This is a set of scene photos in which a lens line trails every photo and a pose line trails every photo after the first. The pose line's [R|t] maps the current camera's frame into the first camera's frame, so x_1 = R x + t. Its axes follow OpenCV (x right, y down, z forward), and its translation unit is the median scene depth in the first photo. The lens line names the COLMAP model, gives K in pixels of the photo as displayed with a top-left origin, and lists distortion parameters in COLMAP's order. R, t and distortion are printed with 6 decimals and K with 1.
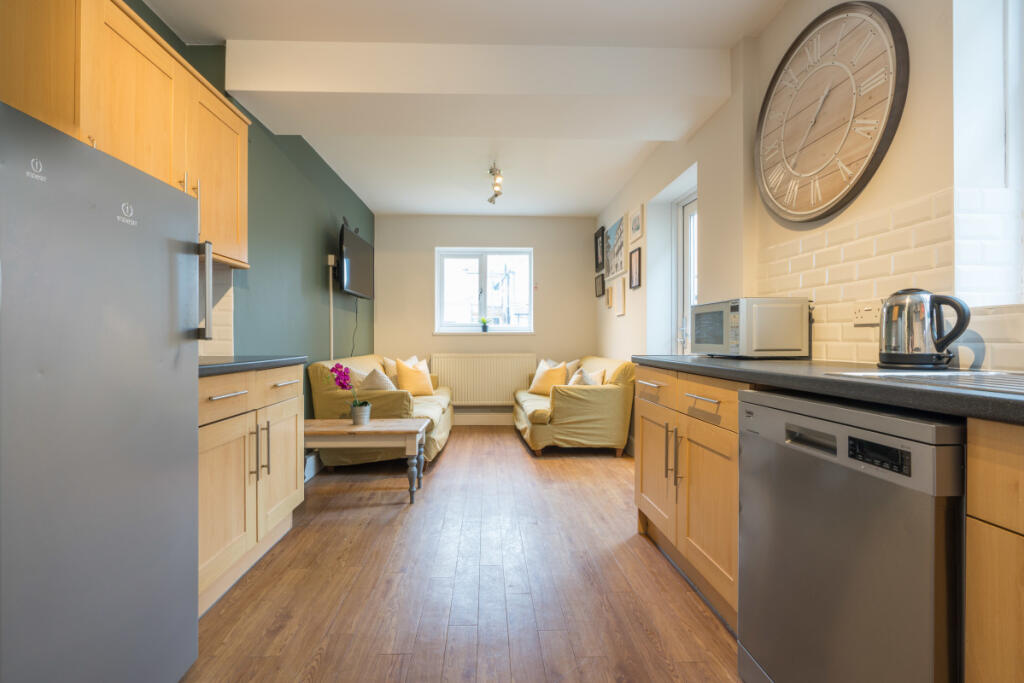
lens RADIAL K [[456.2, 0, 512.0], [0, 456.2, 341.5], [0, 0, 1]] dist [-0.017449, 0.007522]
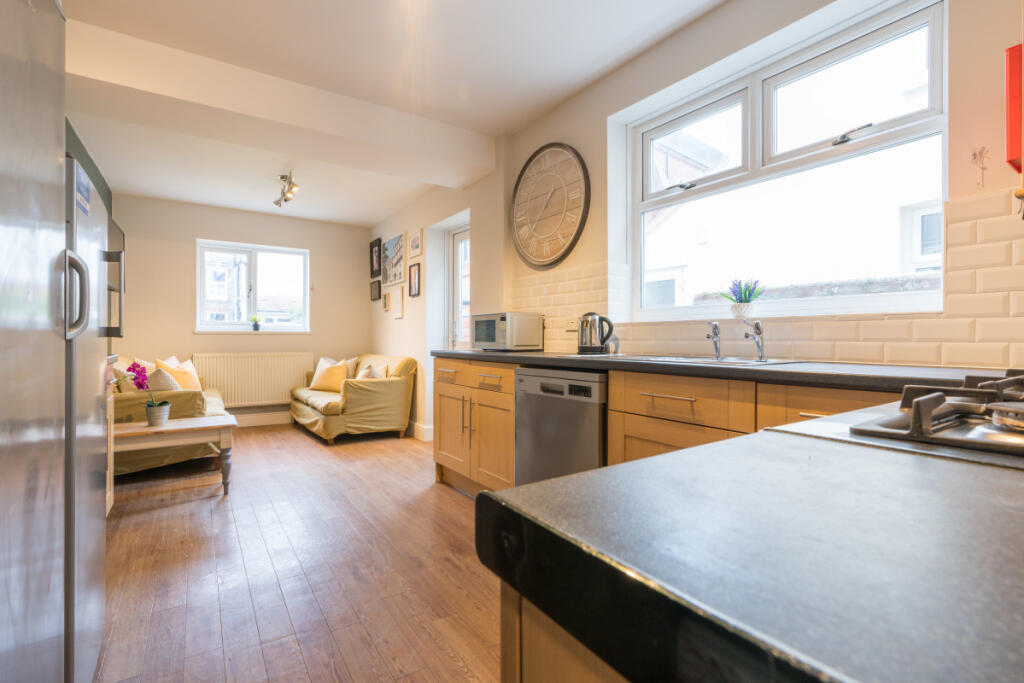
lens RADIAL K [[456.2, 0, 512.0], [0, 456.2, 341.5], [0, 0, 1]] dist [-0.017449, 0.007522]
pose [[0.851285, 0.000116, 0.524704, -0.207108], [-0.000295, 1.000000, 0.000258, 0.002949], [-0.524704, -0.000375, 0.851285, -0.233197]]
